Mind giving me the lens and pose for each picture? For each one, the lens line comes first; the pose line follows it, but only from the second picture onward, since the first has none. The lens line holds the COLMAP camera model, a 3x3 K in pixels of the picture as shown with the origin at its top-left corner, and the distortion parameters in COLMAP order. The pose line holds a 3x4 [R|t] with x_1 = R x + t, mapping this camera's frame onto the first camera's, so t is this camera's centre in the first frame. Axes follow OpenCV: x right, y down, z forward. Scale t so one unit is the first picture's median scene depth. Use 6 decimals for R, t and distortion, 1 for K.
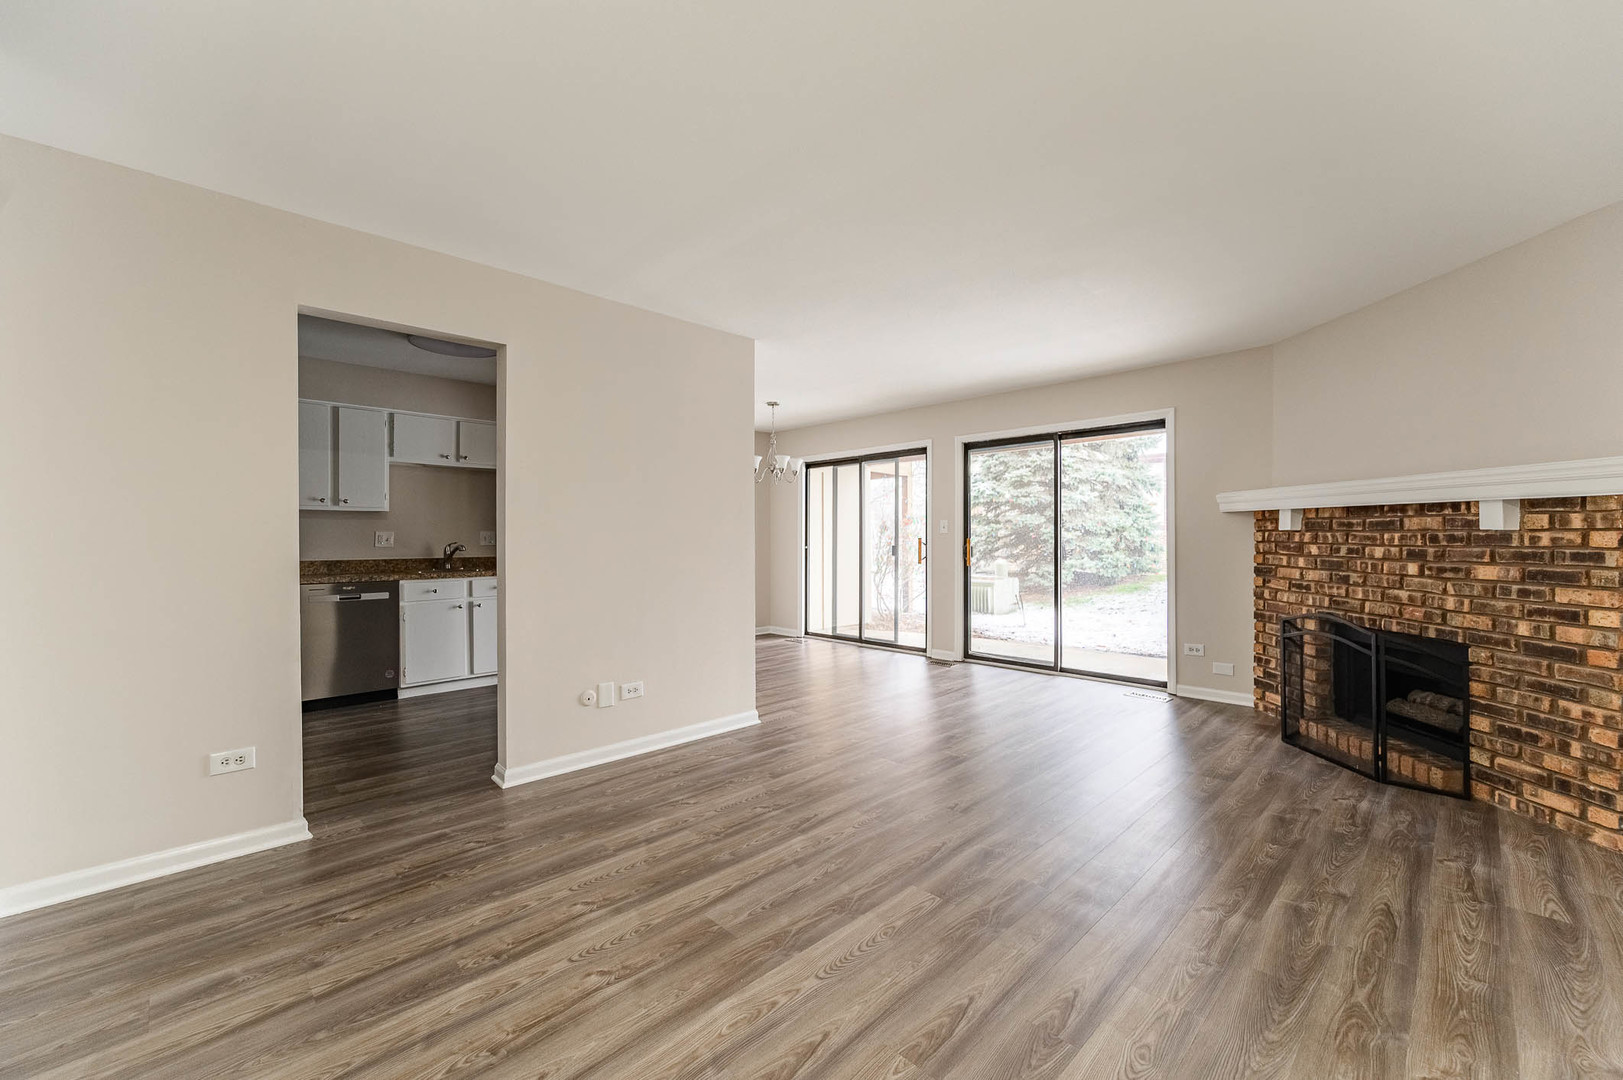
lens RADIAL K [[649.4, 0, 810.8], [0, 649.4, 542.4], [0, 0, 1]] dist [-0.000829, -0.000018]
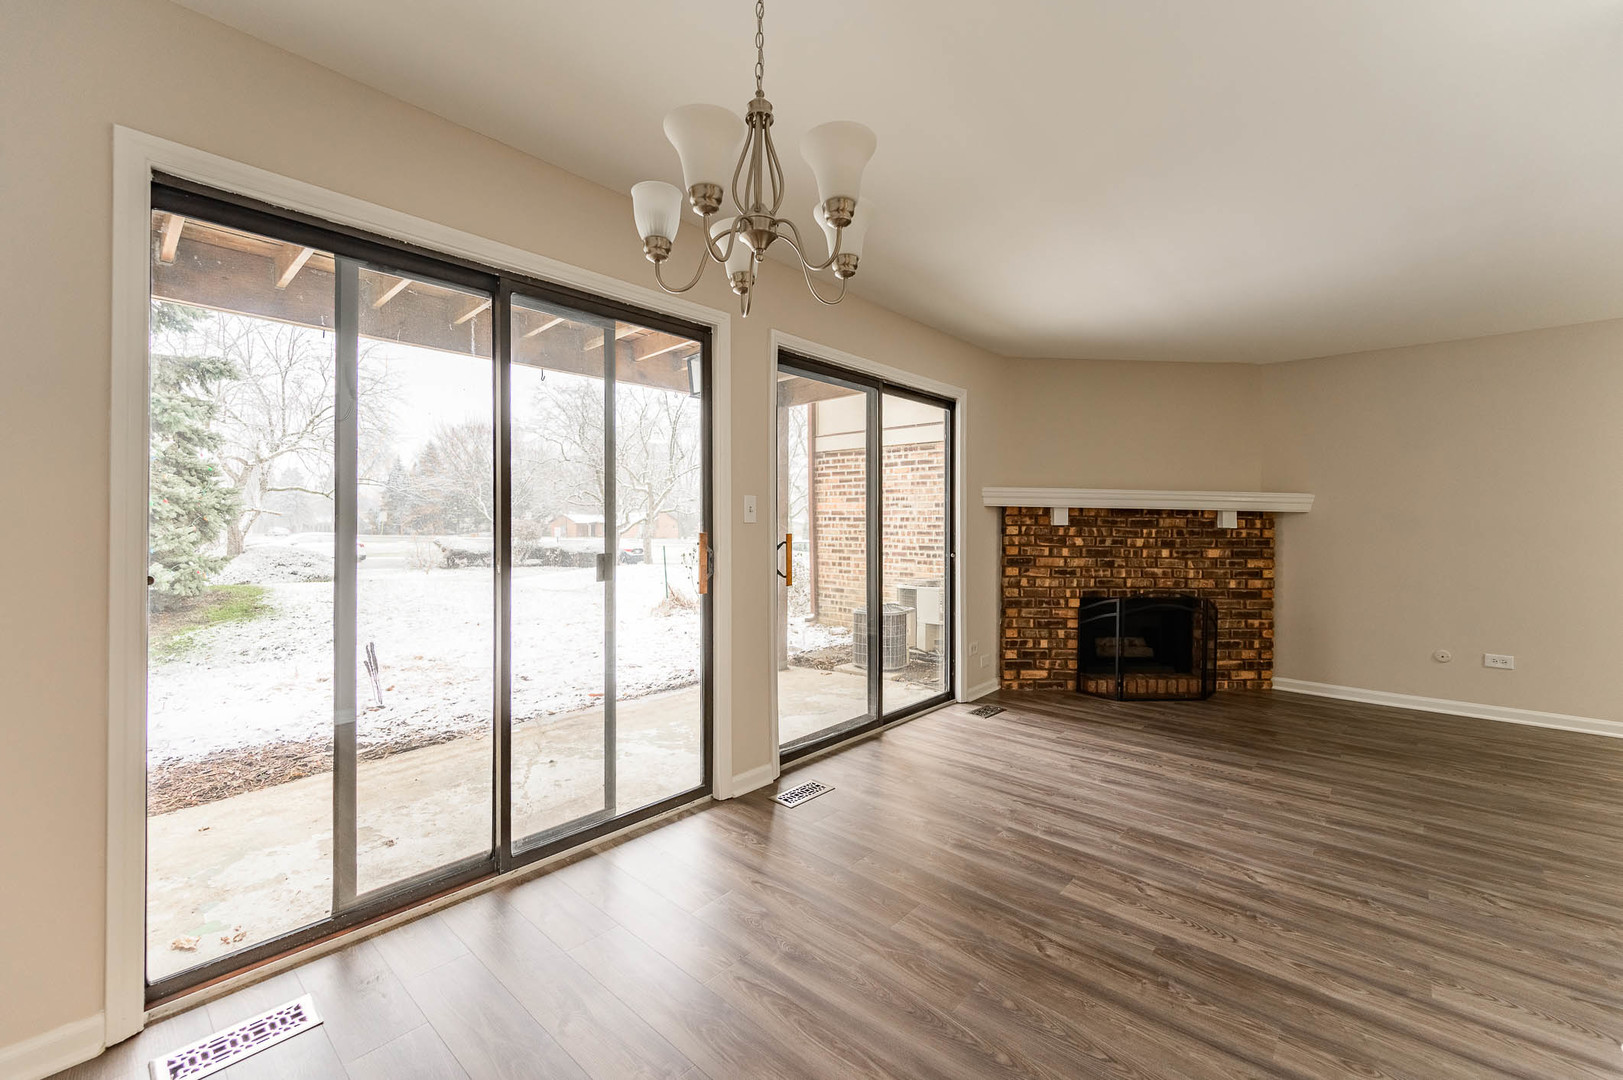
lens RADIAL K [[649.4, 0, 813.1], [0, 649.4, 525.4], [0, 0, 1]] dist [-0.000829, -0.000018]
pose [[-0.050372, 0.002586, 0.998727, -0.491099], [0.001388, 0.999996, -0.002519, -0.019273], [-0.998730, 0.001260, -0.050376, 1.787002]]
